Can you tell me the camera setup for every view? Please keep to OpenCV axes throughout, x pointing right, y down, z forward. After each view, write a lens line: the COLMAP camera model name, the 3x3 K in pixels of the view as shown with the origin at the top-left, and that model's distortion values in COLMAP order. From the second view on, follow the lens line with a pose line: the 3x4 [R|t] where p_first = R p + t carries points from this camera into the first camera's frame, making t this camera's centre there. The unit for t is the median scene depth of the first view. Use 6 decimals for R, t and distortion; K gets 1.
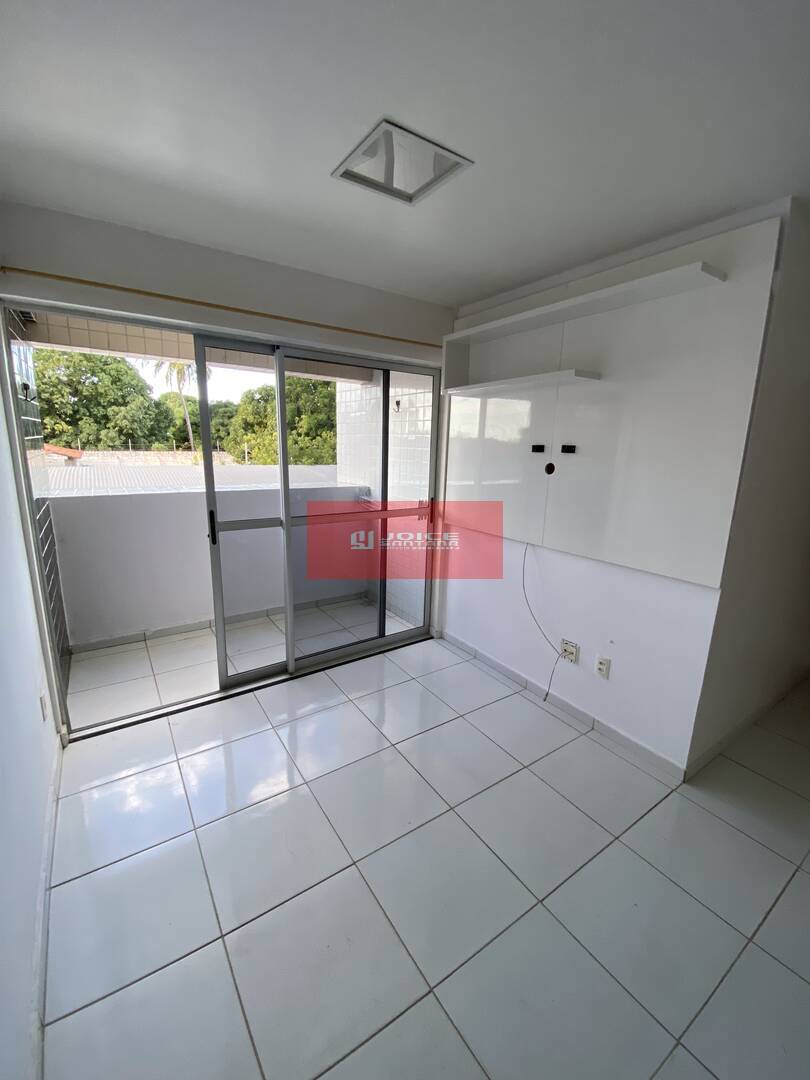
lens RADIAL K [[444.6, 0, 405.4], [0, 444.6, 542.3], [0, 0, 1]] dist [0.049629, -0.045076]
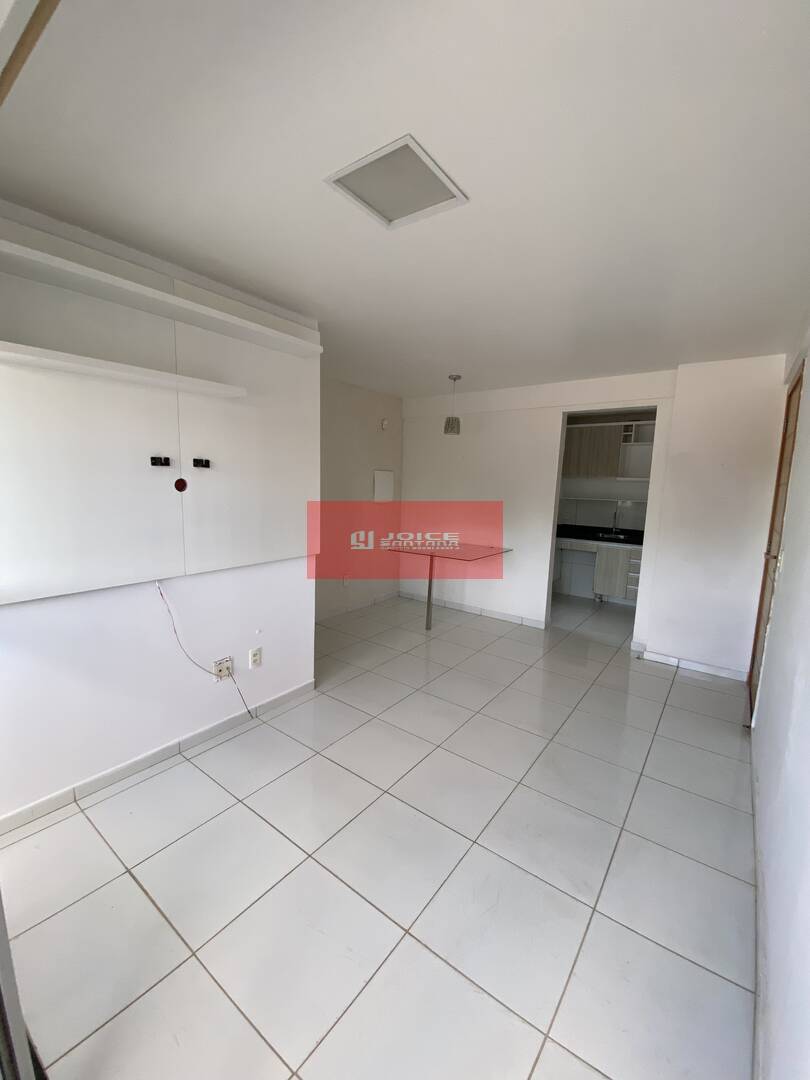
lens RADIAL K [[444.6, 0, 405.4], [0, 444.6, 542.3], [0, 0, 1]] dist [0.049629, -0.045076]
pose [[-0.331523, -0.169663, 0.928066, -0.425589], [0.167467, 0.957493, 0.234865, -0.125507], [-0.928465, 0.233283, -0.289018, 0.576837]]
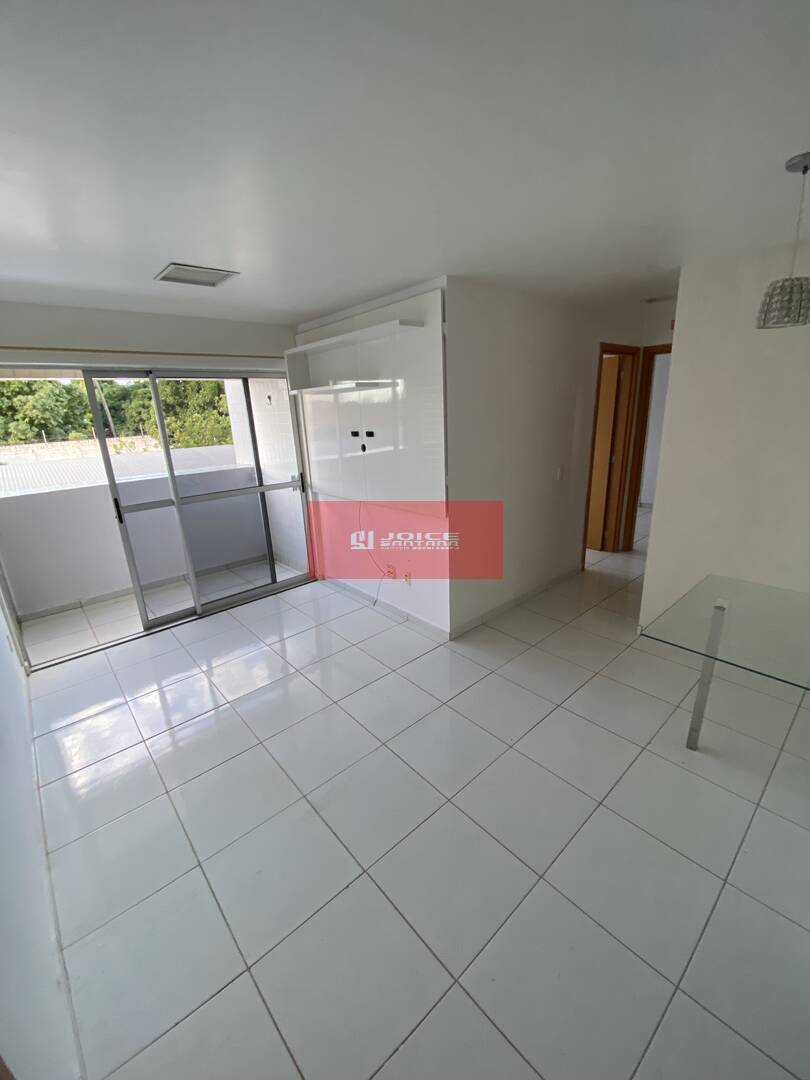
lens RADIAL K [[443.2, 0, 403.4], [0, 443.2, 541.0], [0, 0, 1]] dist [0.021993, -0.019719]
pose [[0.989304, -0.104104, 0.102174, 0.183729], [0.096433, 0.992329, 0.077353, 0.023727], [-0.109443, -0.066672, 0.991755, -0.291268]]
